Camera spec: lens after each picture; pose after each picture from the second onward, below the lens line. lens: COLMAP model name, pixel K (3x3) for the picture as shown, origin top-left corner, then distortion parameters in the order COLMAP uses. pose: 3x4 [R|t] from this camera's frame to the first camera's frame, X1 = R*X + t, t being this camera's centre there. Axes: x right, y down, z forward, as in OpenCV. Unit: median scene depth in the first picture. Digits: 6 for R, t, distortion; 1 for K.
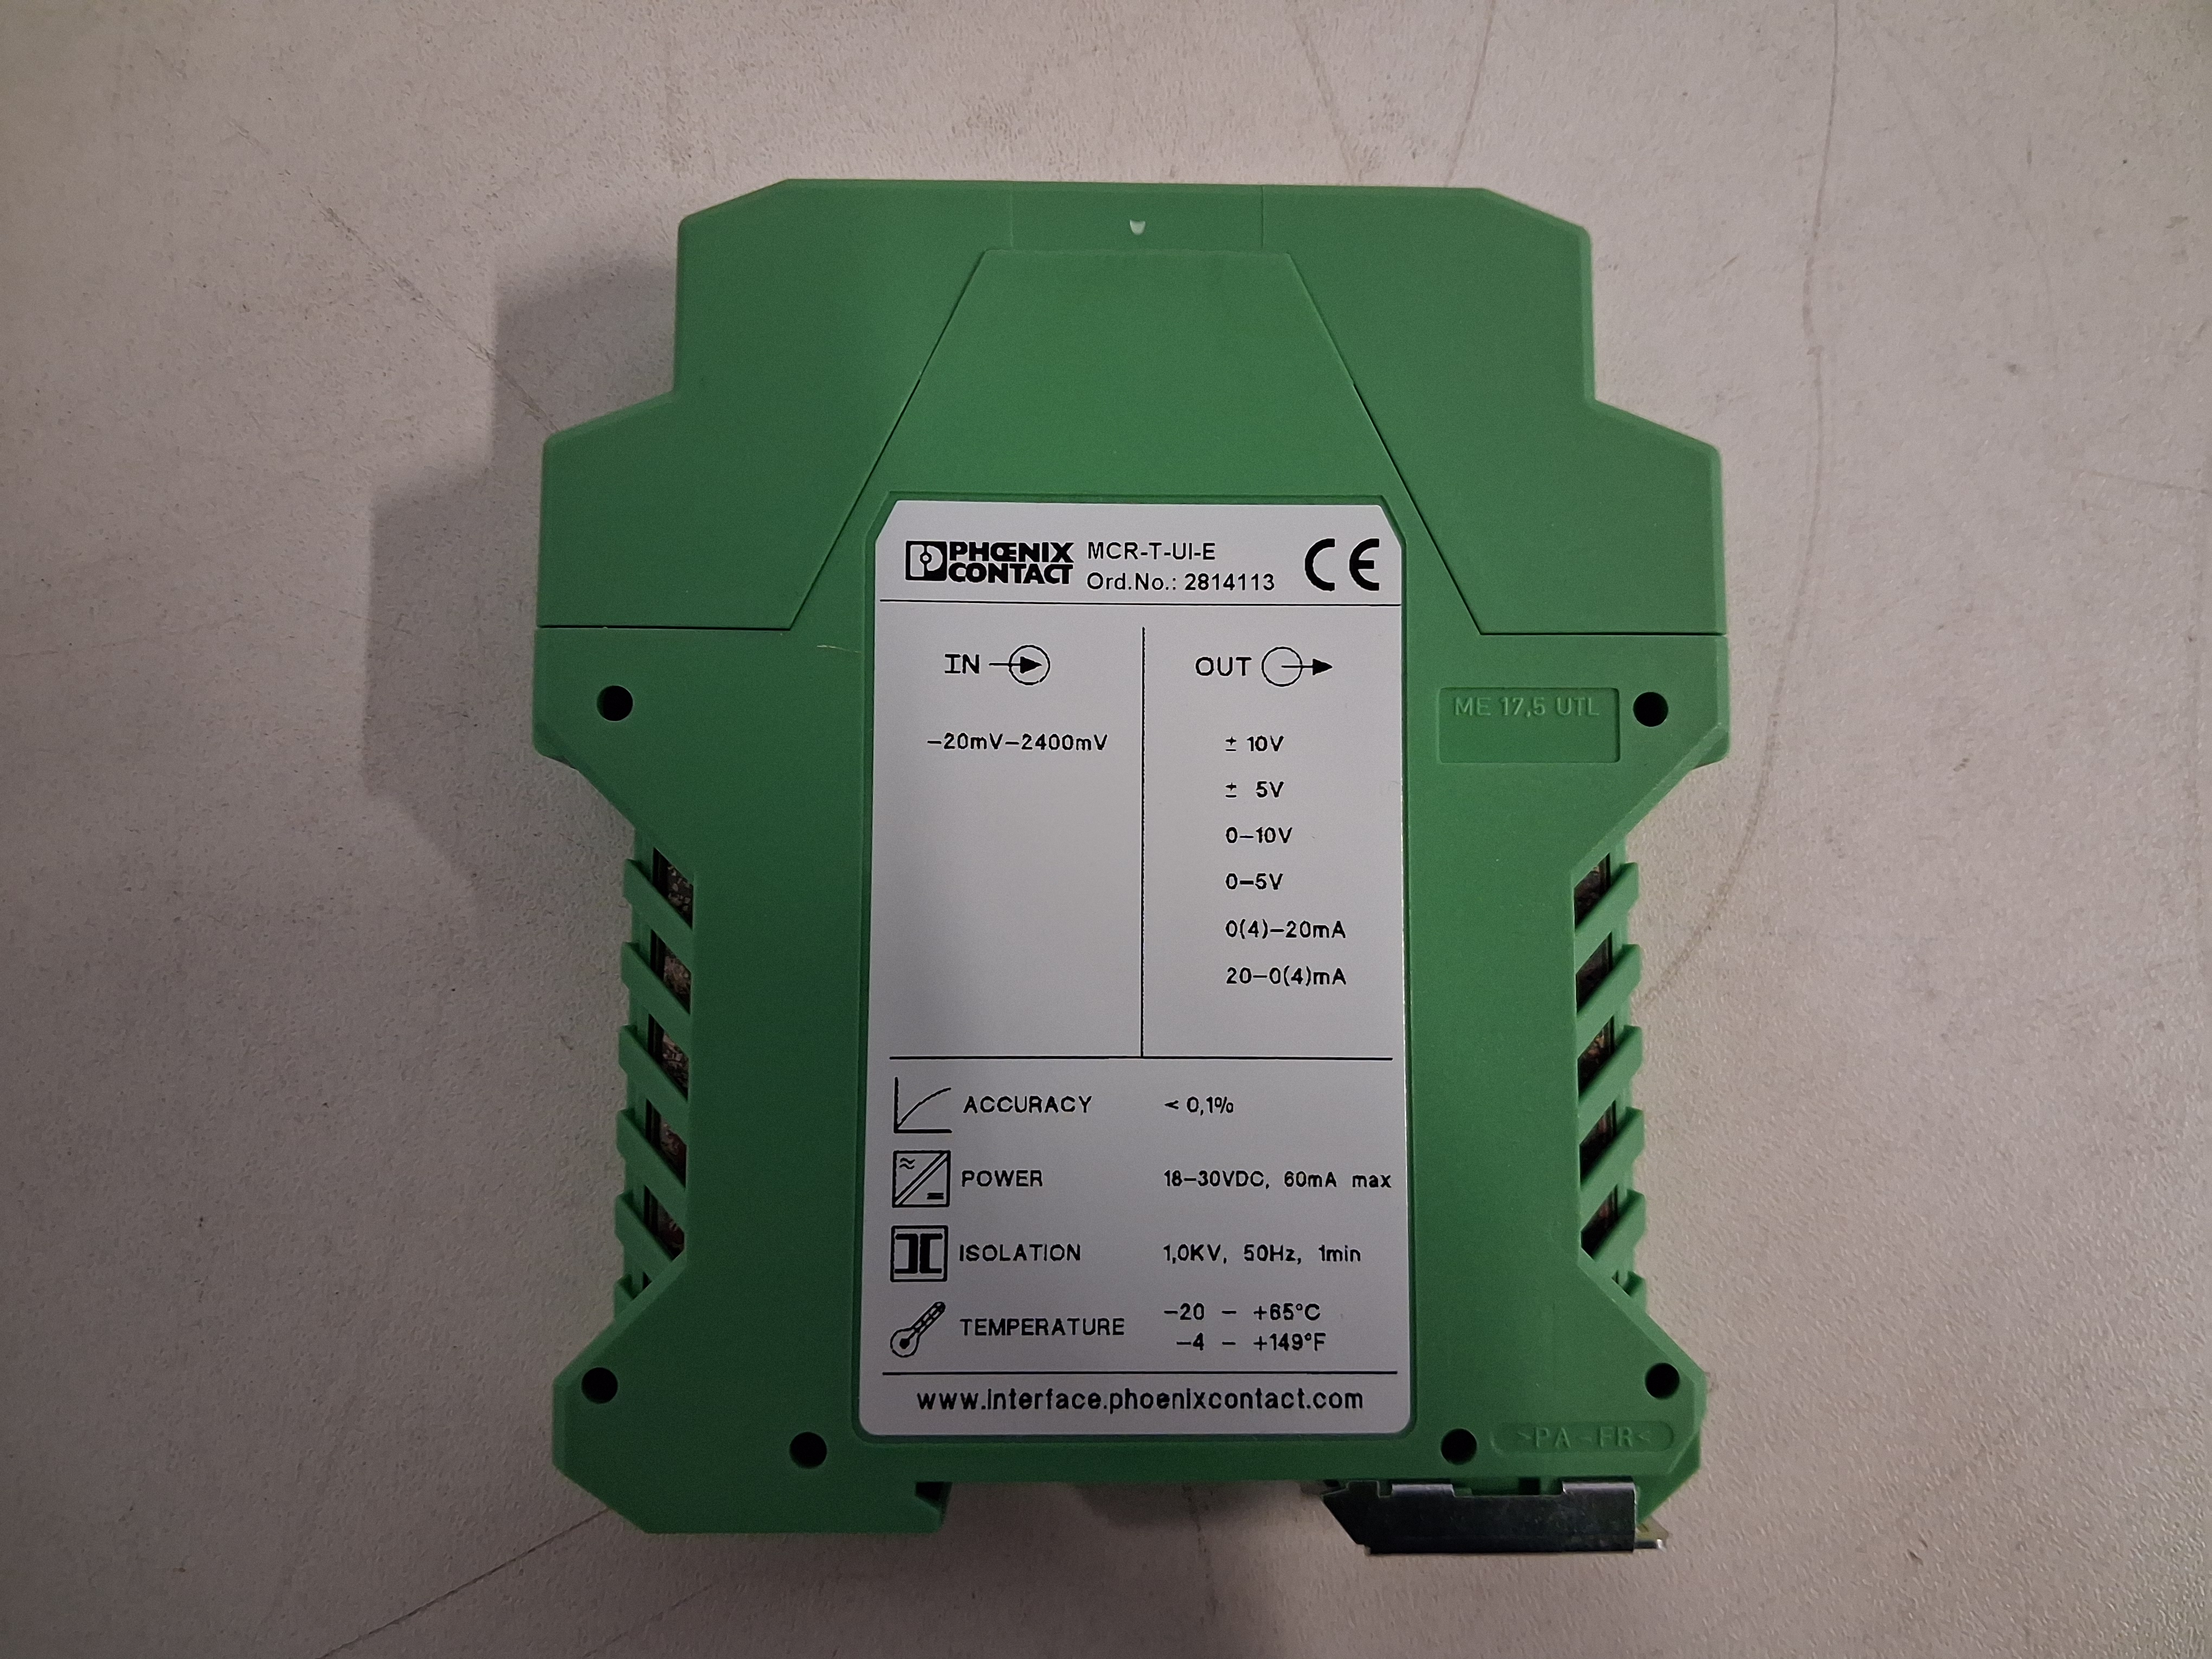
lens RADIAL K [[1740.8, 0, 1118.5], [0, 1740.8, 827.1], [0, 0, 1]] dist [0.201034, -0.585269]
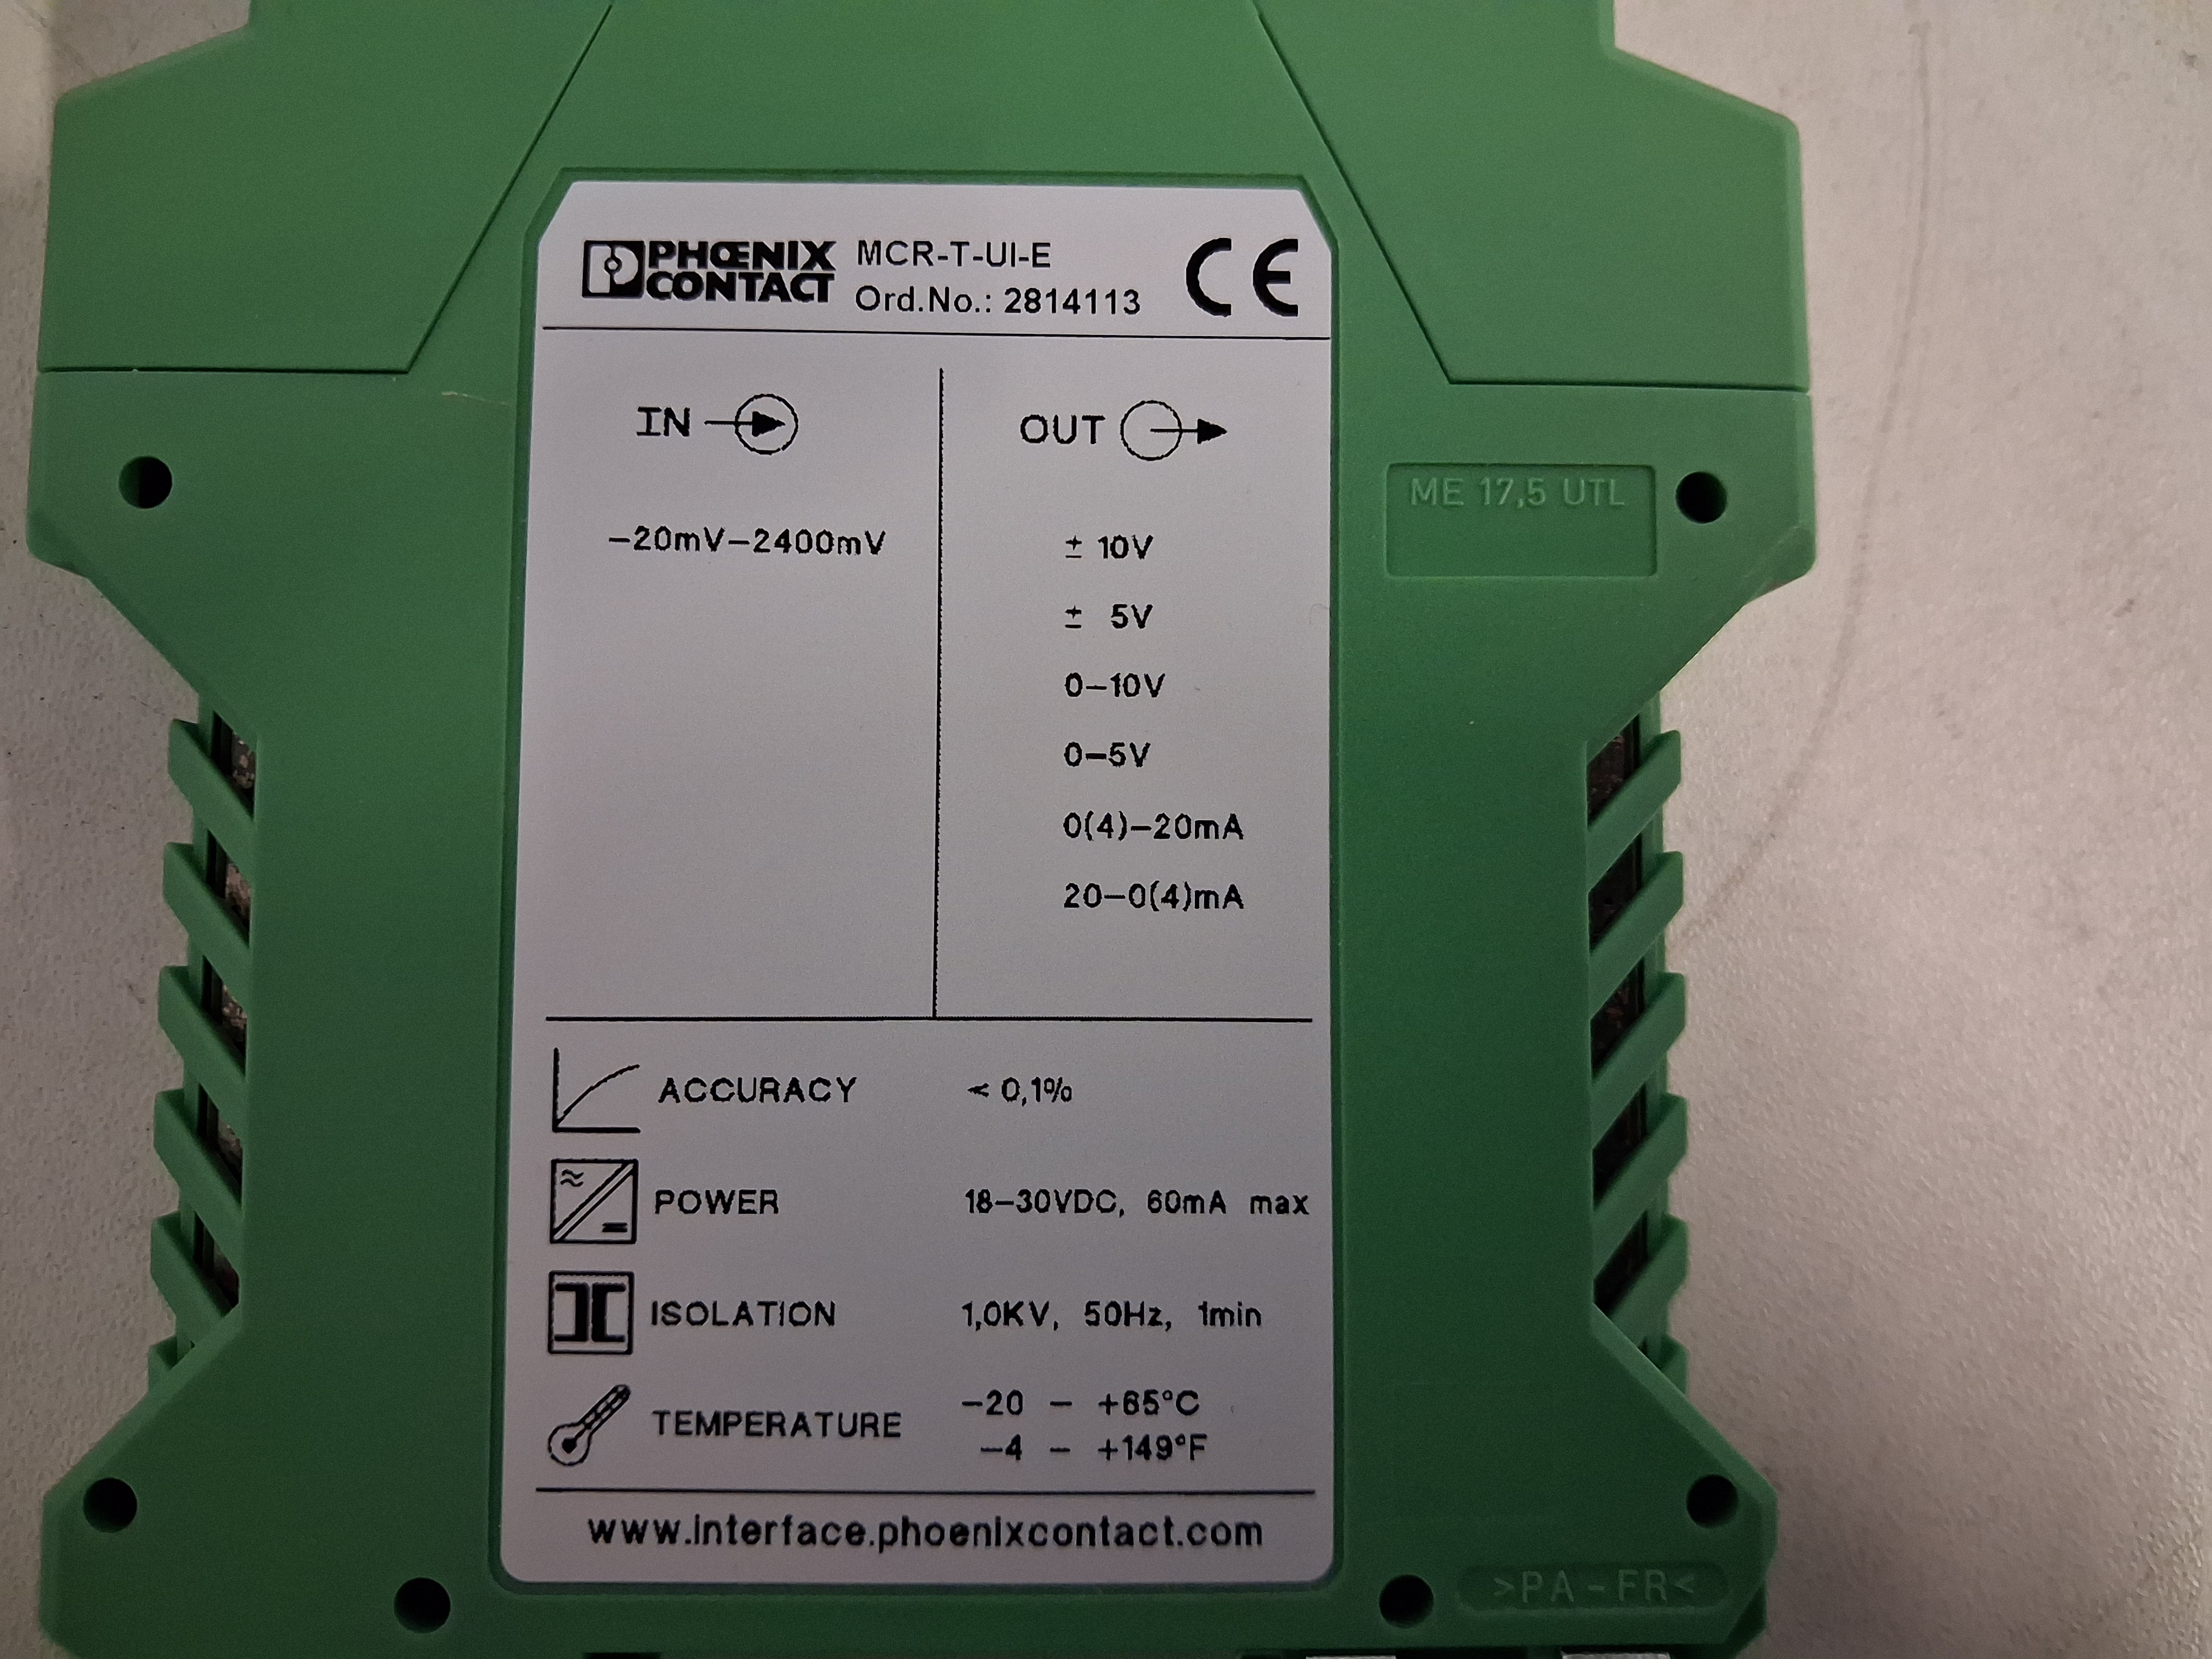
lens RADIAL K [[1719.3, 0, 1106.0], [0, 1719.3, 829.5], [0, 0, 1]] dist [0.061517, -0.158726]
pose [[0.999996, 0.002282, -0.001341, 0.077717], [-0.002263, 0.999901, 0.013868, 0.050199], [0.001372, -0.013865, 0.999903, 0.345663]]
